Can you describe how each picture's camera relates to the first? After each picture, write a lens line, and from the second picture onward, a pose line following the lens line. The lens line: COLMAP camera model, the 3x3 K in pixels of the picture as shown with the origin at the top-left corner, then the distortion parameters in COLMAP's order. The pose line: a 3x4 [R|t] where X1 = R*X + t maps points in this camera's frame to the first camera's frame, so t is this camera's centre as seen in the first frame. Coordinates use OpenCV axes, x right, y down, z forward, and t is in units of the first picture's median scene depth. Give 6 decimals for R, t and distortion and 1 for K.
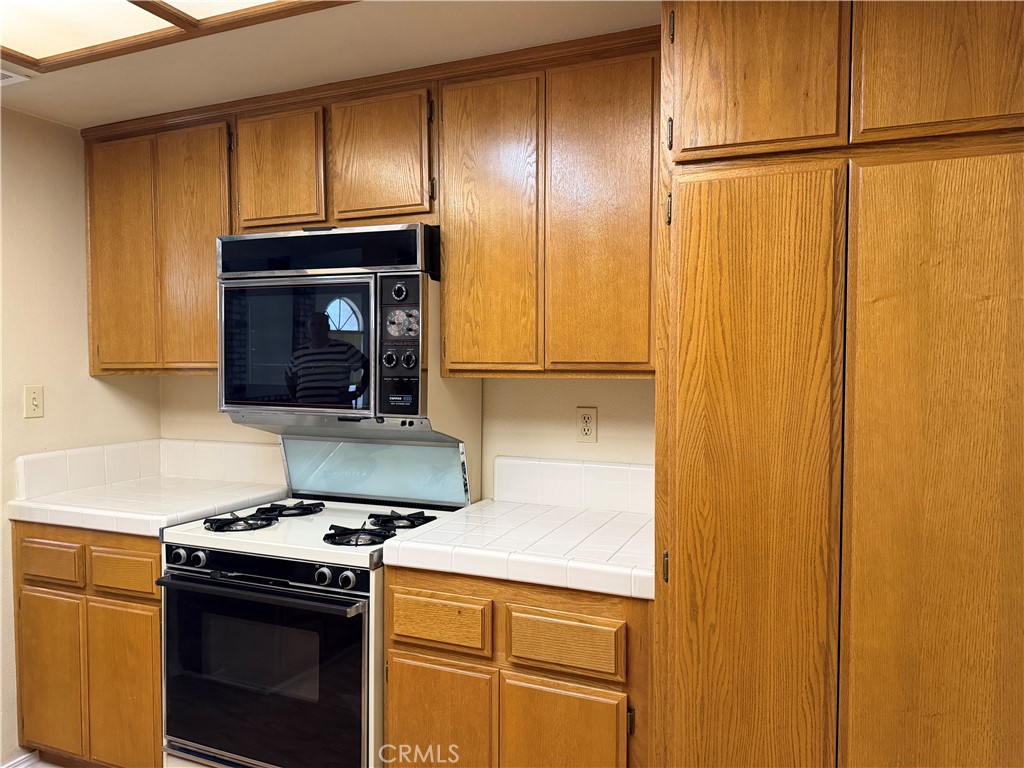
lens RADIAL K [[737.4, 0, 513.3], [0, 737.4, 385.8], [0, 0, 1]] dist [0.244369, -0.540560]
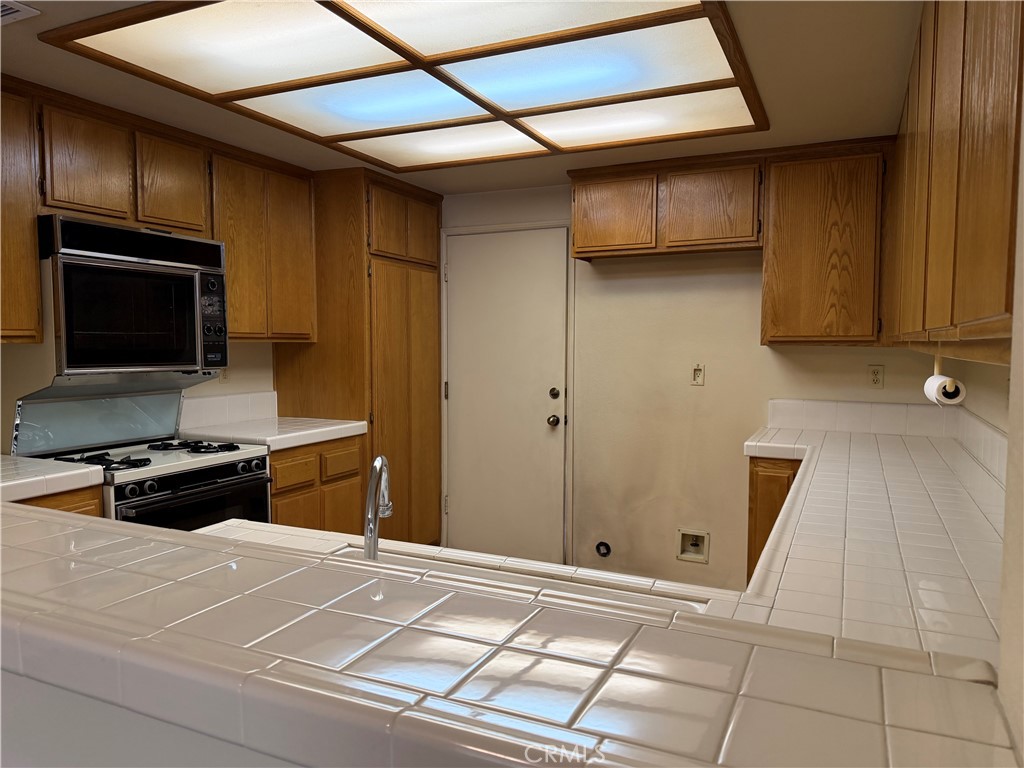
lens RADIAL K [[716.6, 0, 512.0], [0, 716.6, 384.0], [0, 0, 1]] dist [0.078310, -0.101339]
pose [[0.014510, -0.059131, 0.998145, -1.641537], [0.031725, 0.997774, 0.058648, 0.006971], [-0.999391, 0.030815, 0.016353, 0.388546]]
